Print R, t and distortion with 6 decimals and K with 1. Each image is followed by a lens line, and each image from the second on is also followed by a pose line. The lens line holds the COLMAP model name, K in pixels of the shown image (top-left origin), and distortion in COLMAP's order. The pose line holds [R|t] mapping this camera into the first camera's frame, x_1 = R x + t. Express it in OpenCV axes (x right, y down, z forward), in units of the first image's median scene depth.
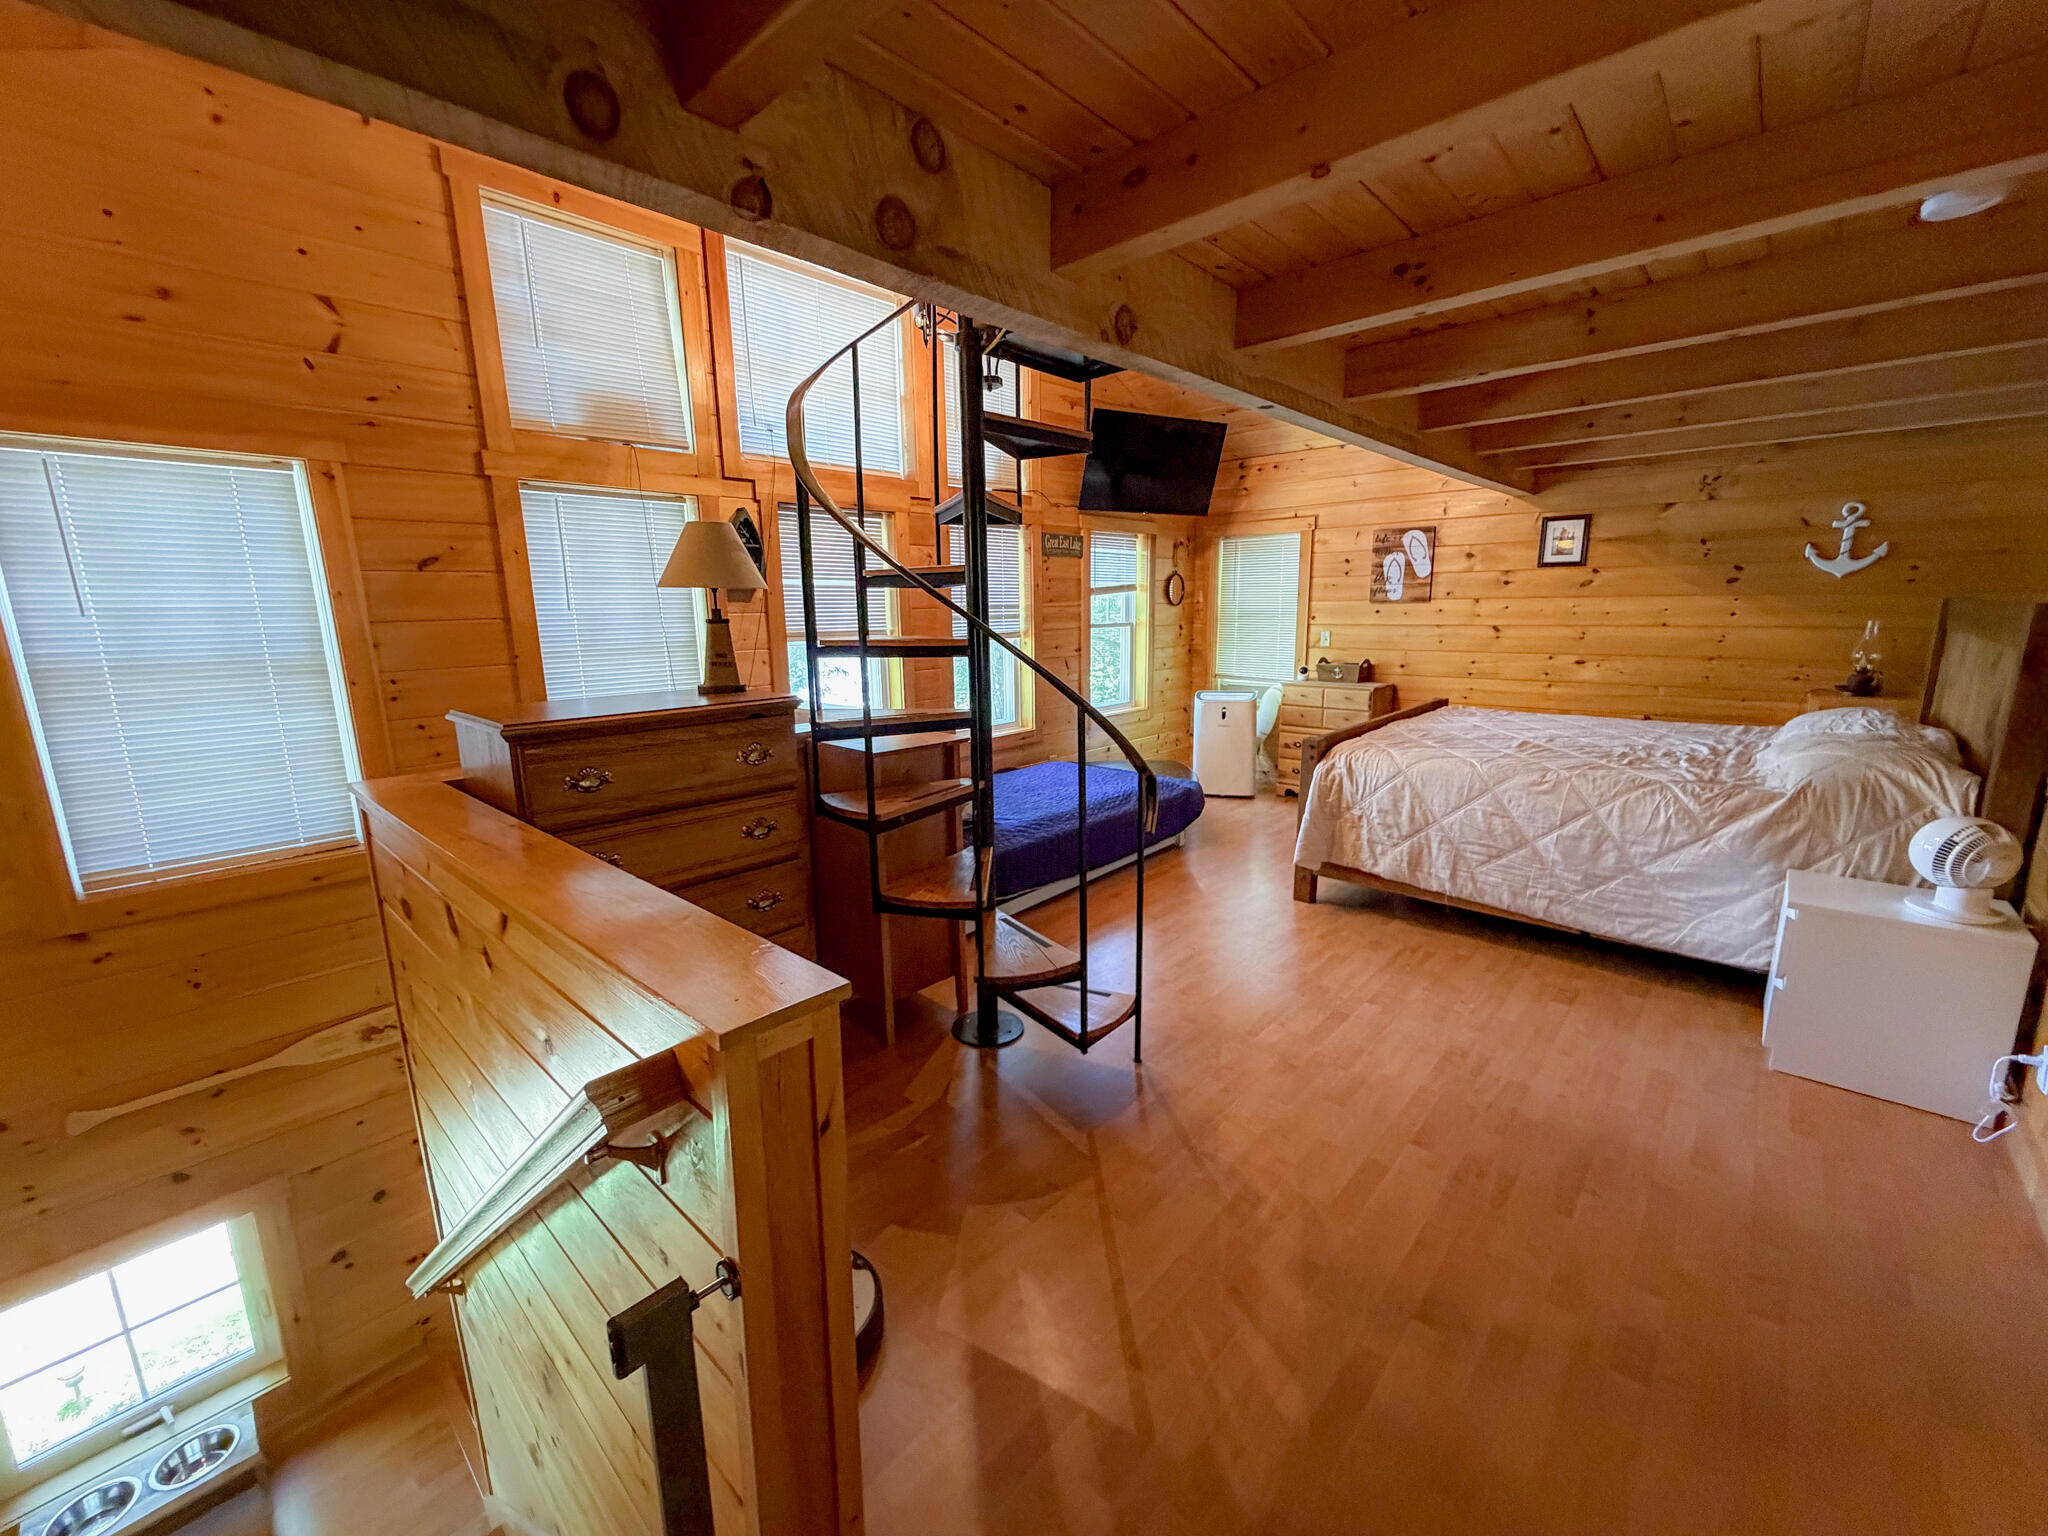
lens RADIAL K [[819.1, 0, 1025.7], [0, 819.1, 769.1], [0, 0, 1]] dist [-0.000345, 0.000223]
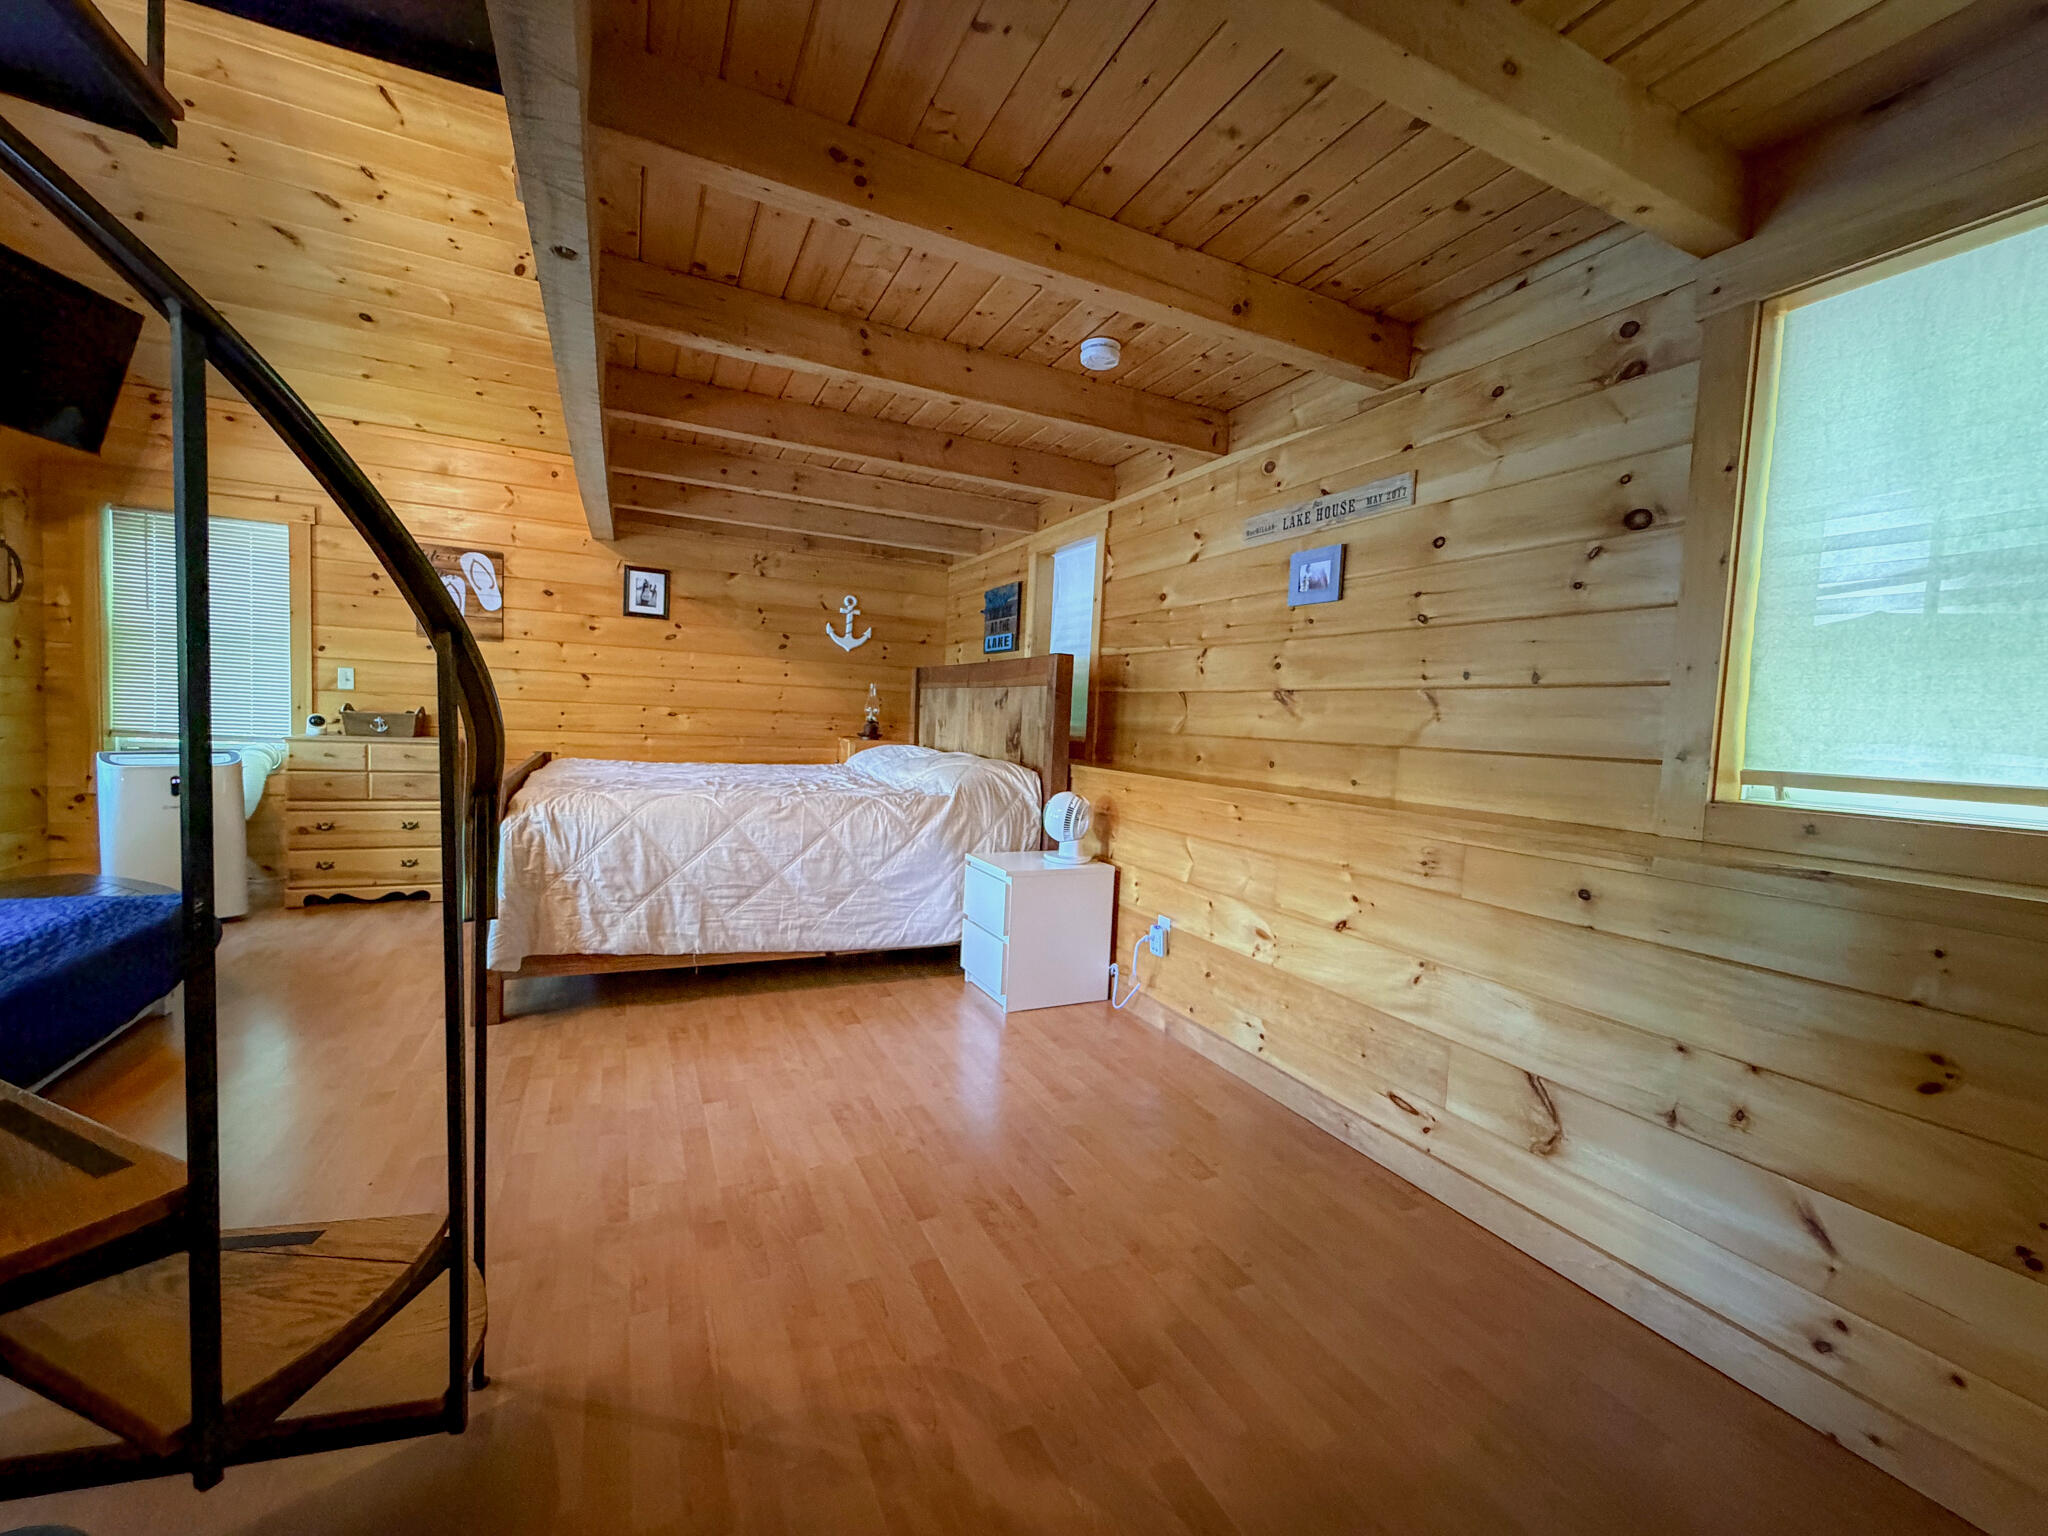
lens RADIAL K [[819.1, 0, 1022.6], [0, 819.1, 771.7], [0, 0, 1]] dist [-0.000345, 0.000223]
pose [[0.366909, -0.025643, 0.929903, -0.135200], [0.132567, 0.990859, -0.024982, 0.028663], [-0.920763, 0.132440, 0.366955, 0.314501]]
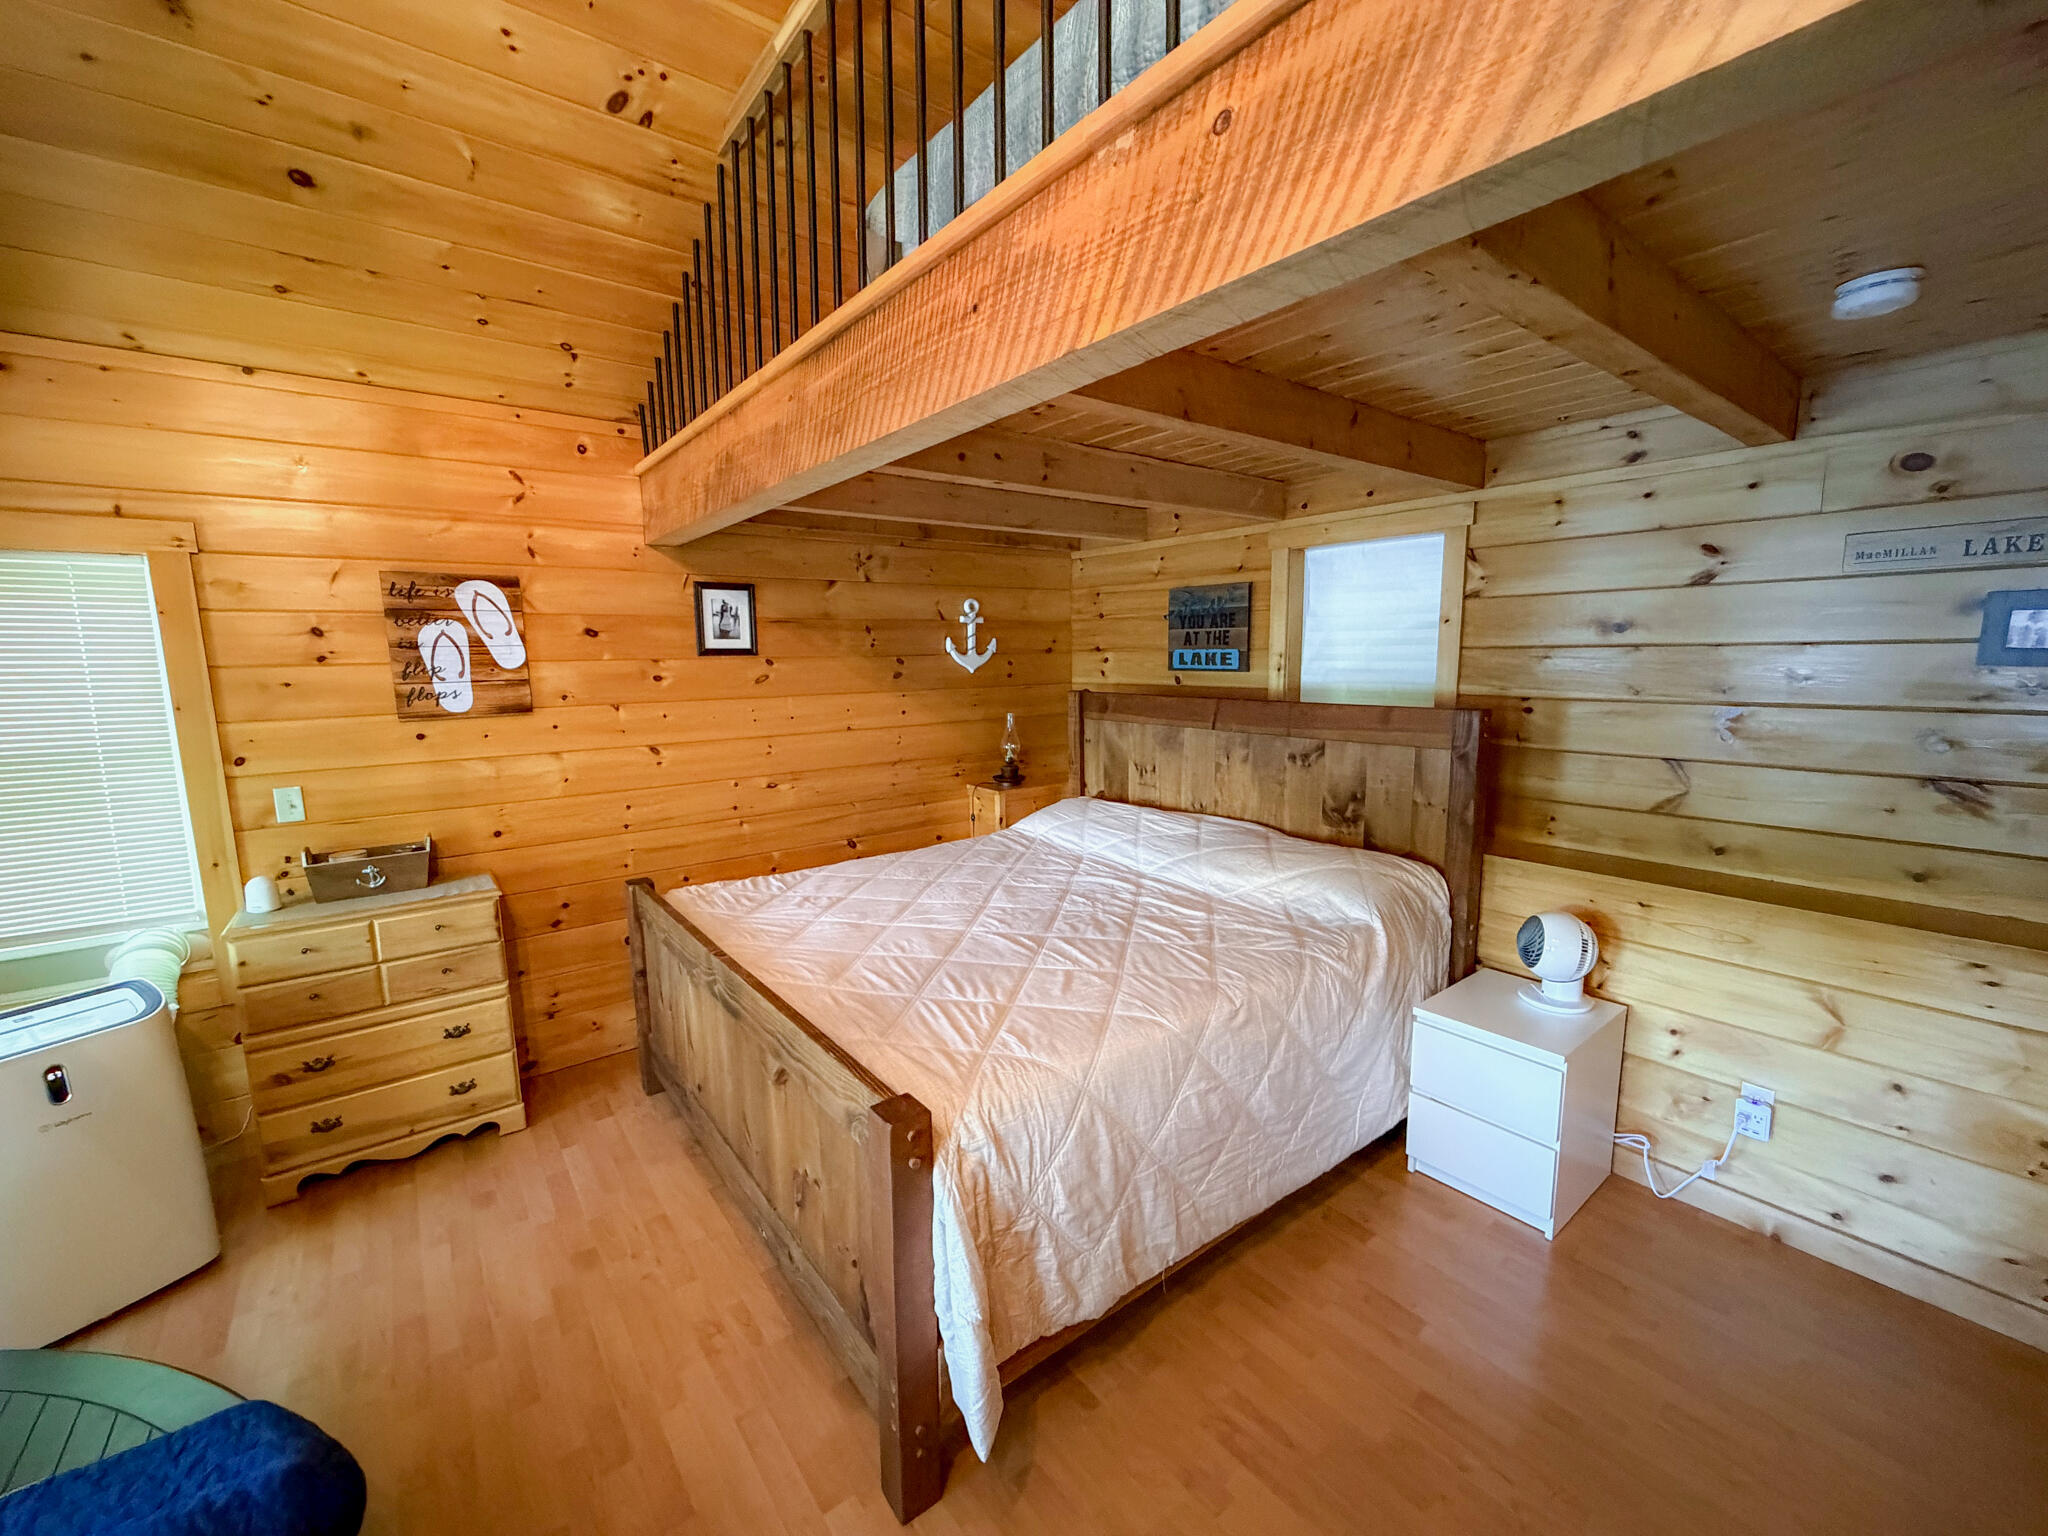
lens RADIAL K [[819.1, 0, 1022.0], [0, 819.1, 770.9], [0, 0, 1]] dist [-0.000345, 0.000223]
pose [[0.169869, -0.126987, 0.977251, 0.010926], [0.208597, 0.973826, 0.090283, -0.211124], [-0.963137, 0.188515, 0.191911, 0.838803]]
